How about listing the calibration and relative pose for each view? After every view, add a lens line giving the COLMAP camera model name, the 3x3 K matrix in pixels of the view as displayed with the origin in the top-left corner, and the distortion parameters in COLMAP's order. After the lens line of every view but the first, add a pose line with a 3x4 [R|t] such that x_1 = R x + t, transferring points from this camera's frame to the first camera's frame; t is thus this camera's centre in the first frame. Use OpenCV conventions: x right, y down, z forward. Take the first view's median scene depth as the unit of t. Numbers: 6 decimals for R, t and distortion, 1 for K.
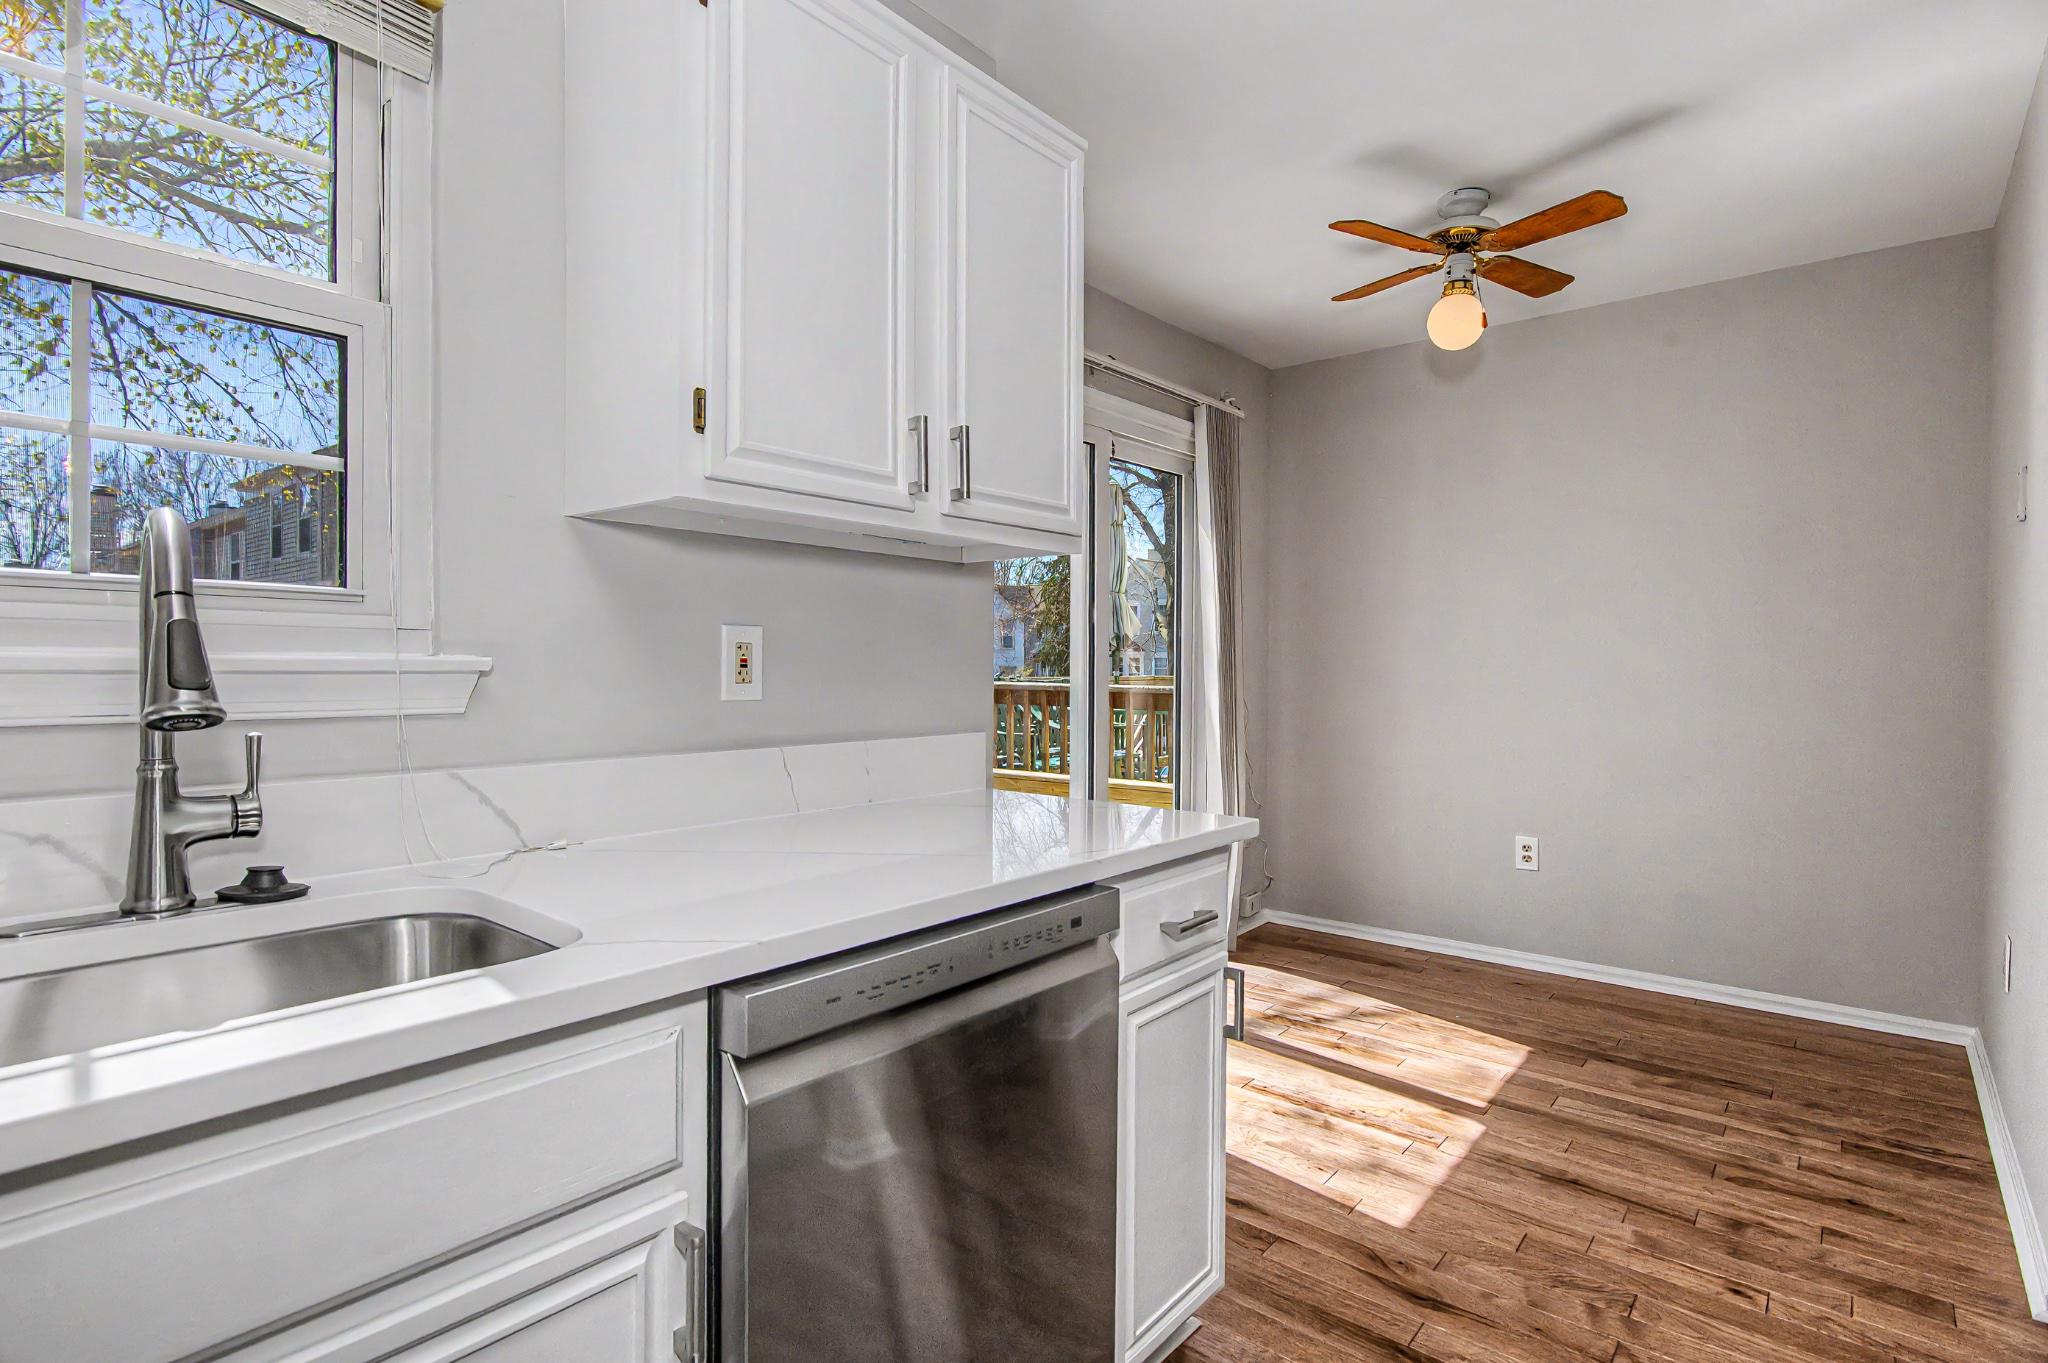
lens RADIAL K [[1022.4, 0, 1031.5], [0, 1022.4, 673.6], [0, 0, 1]] dist [-0.007491, -0.000614]
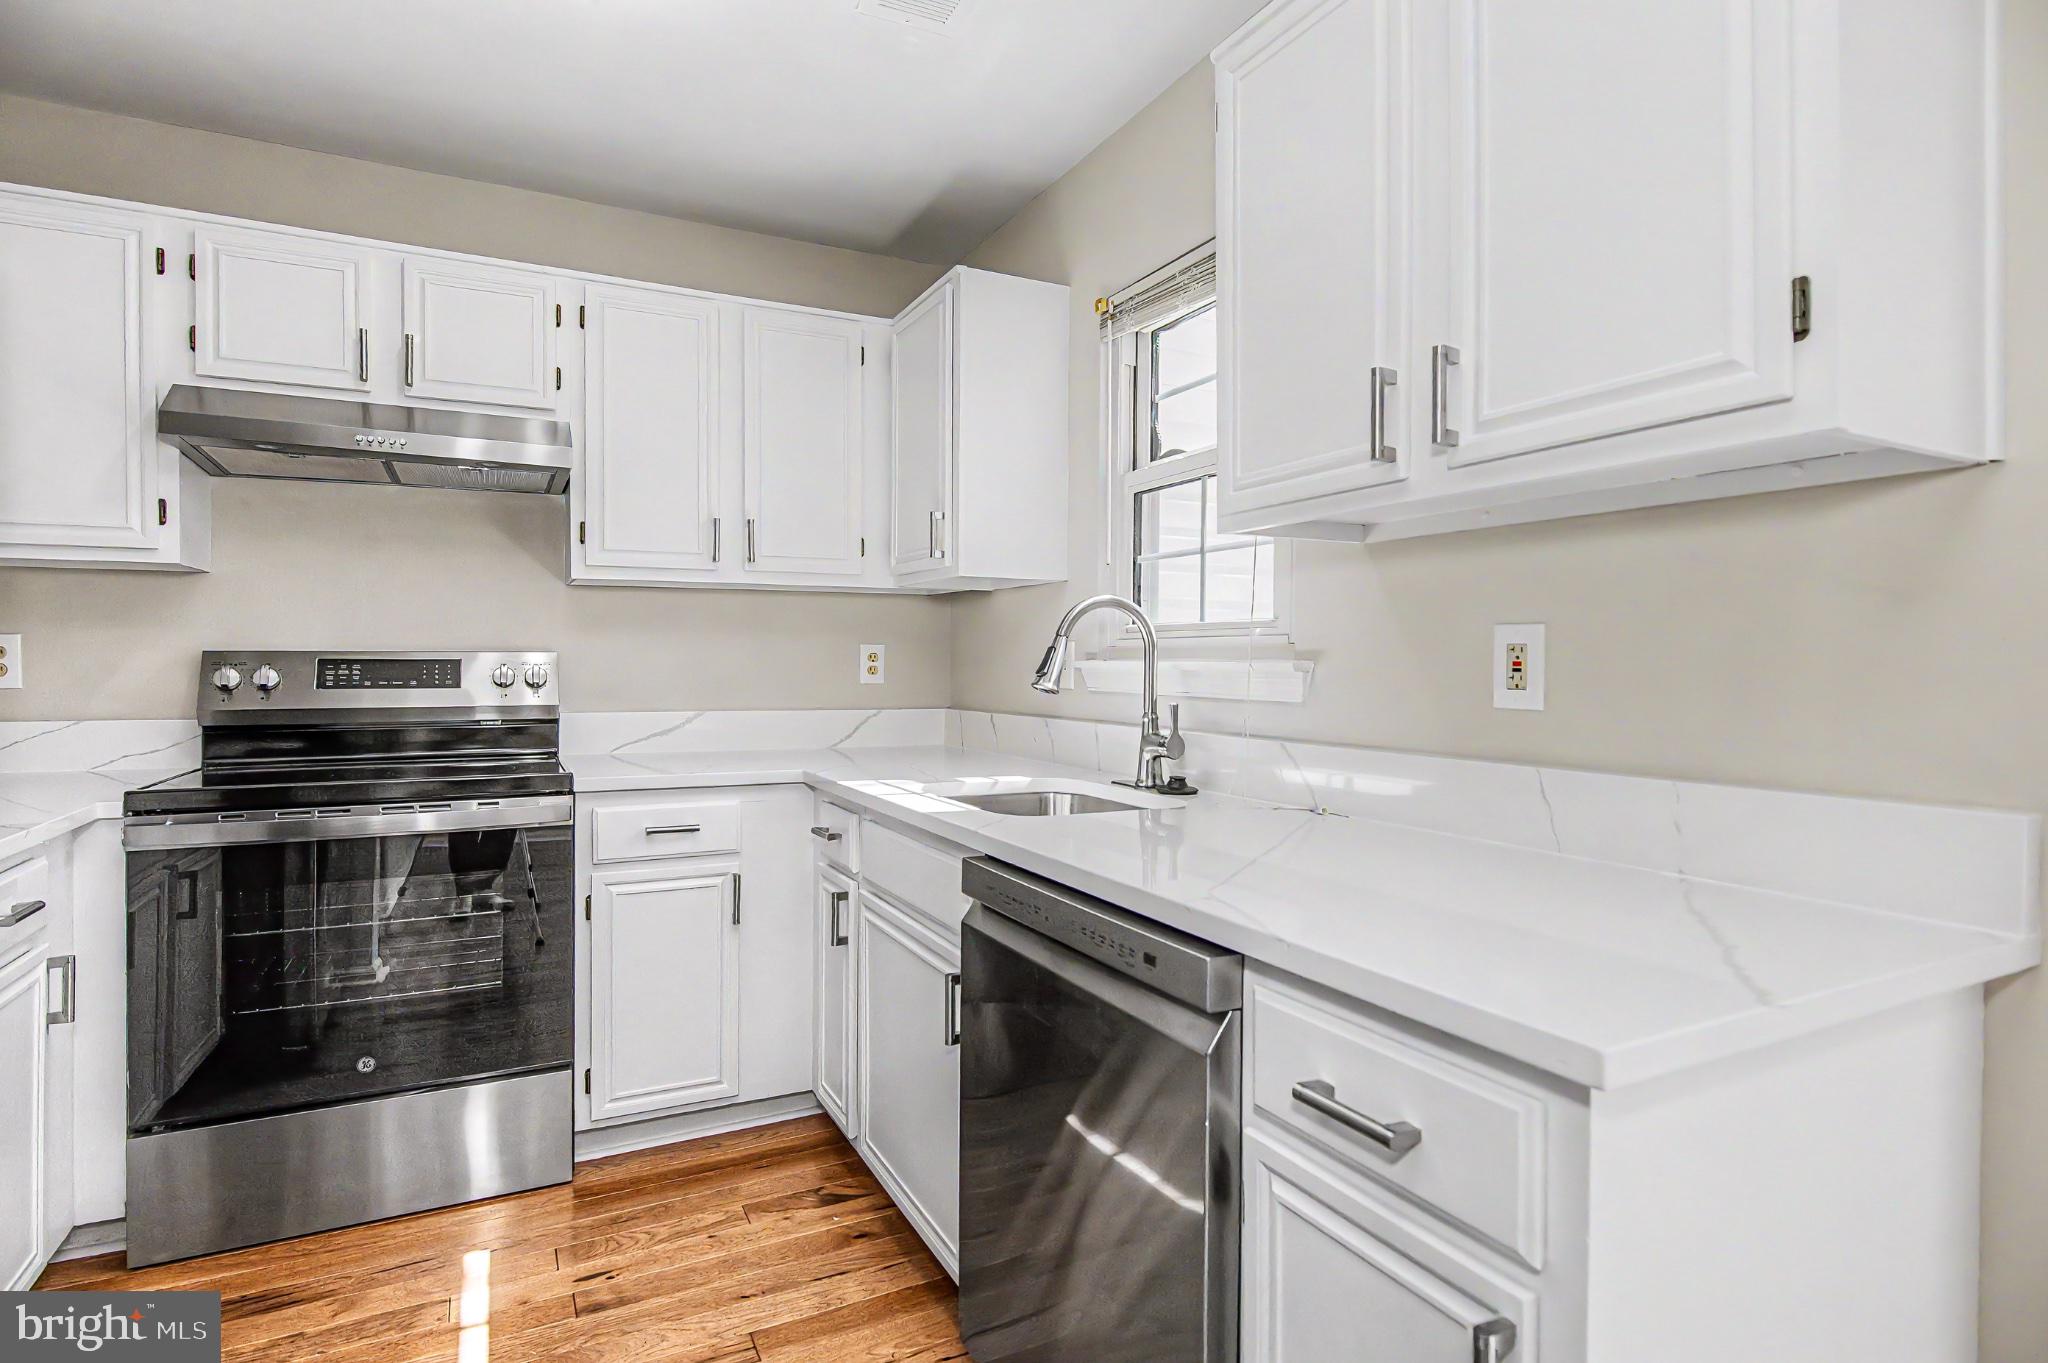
lens RADIAL K [[1102.0, 0, 1023.1], [0, 1102.0, 674.6], [0, 0, 1]] dist [-0.001348, -0.000109]
pose [[-0.407393, -0.005475, -0.913237, 0.991427], [-0.023052, 0.999725, 0.004290, 0.003032], [0.912962, 0.022800, -0.407407, 1.295980]]
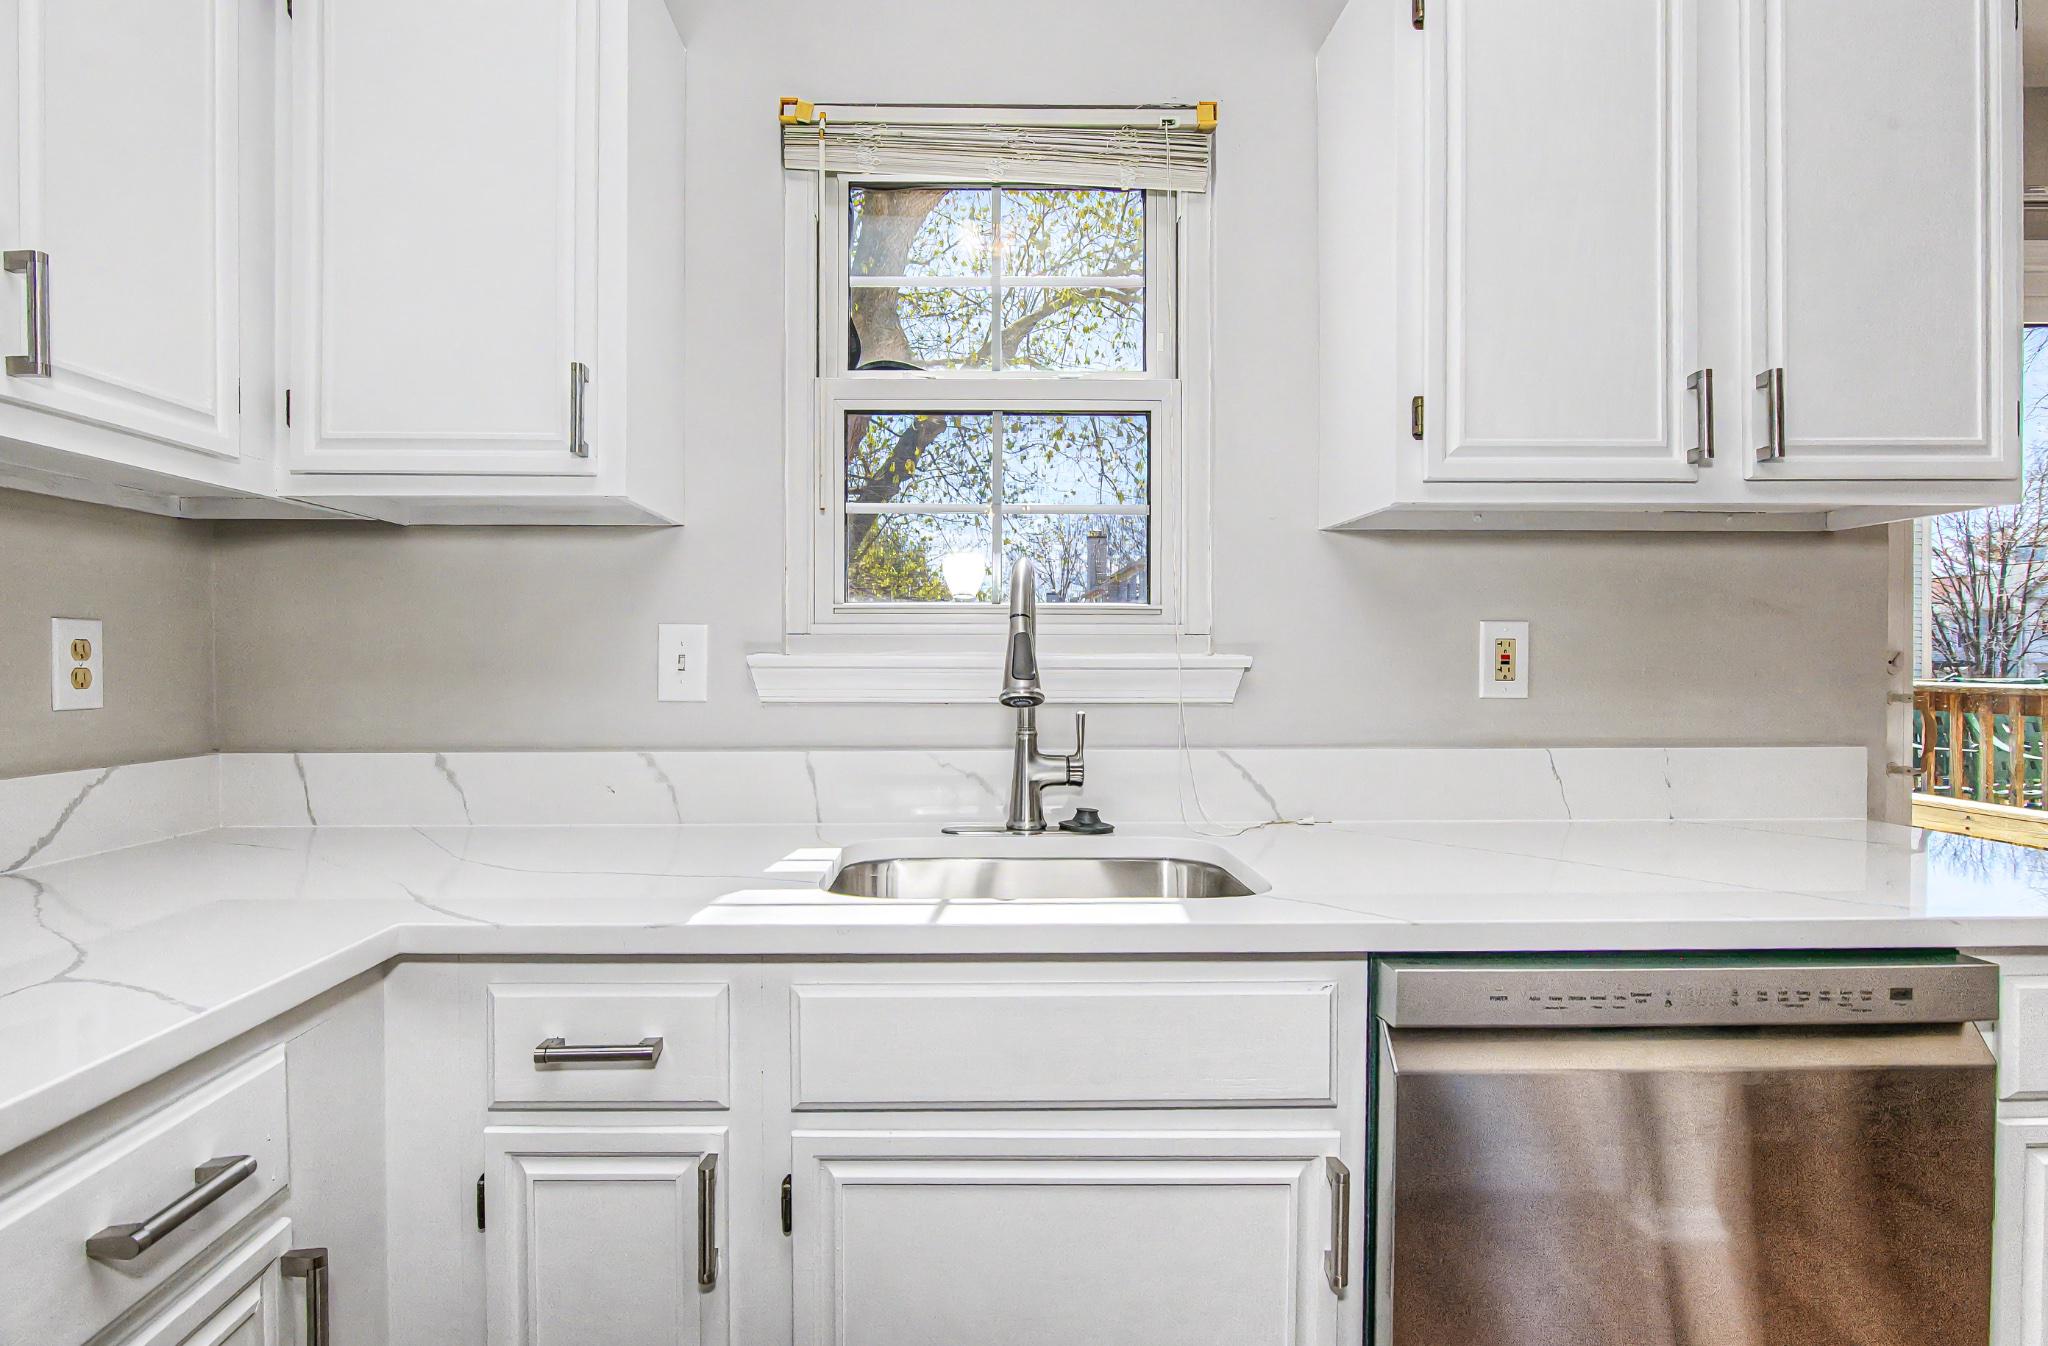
lens RADIAL K [[1102.0, 0, 1025.1], [0, 1102.0, 670.0], [0, 0, 1]] dist [-0.017626, 0.001040]
pose [[0.654183, -0.001093, -0.756336, 0.273463], [-0.001911, 0.999993, -0.003098, 0.004694], [0.756334, 0.003472, 0.654176, -0.039481]]
